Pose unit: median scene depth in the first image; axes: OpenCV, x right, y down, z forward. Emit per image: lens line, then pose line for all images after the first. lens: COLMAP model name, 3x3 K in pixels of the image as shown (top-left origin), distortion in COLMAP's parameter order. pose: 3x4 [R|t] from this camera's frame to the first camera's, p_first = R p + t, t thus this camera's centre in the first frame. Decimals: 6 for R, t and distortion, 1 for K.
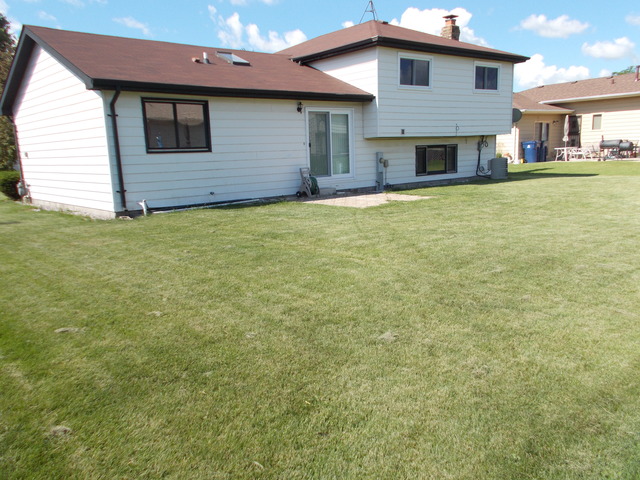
lens RADIAL K [[542.7, 0, 318.6], [0, 542.7, 244.9], [0, 0, 1]] dist [0.079535, 0.001994]
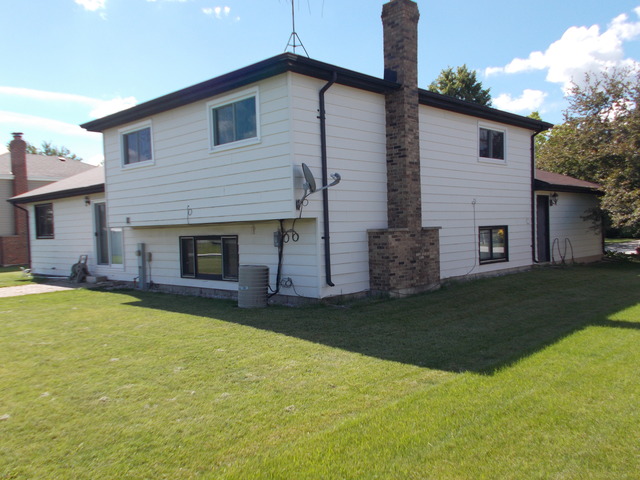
lens RADIAL K [[542.7, 0, 318.6], [0, 542.7, 244.9], [0, 0, 1]] dist [0.079535, 0.001994]
pose [[0.108340, 0.063293, -0.992097, 0.924438], [-0.138345, 0.989220, 0.048002, -0.231156], [0.984441, 0.132051, 0.115928, 1.100445]]
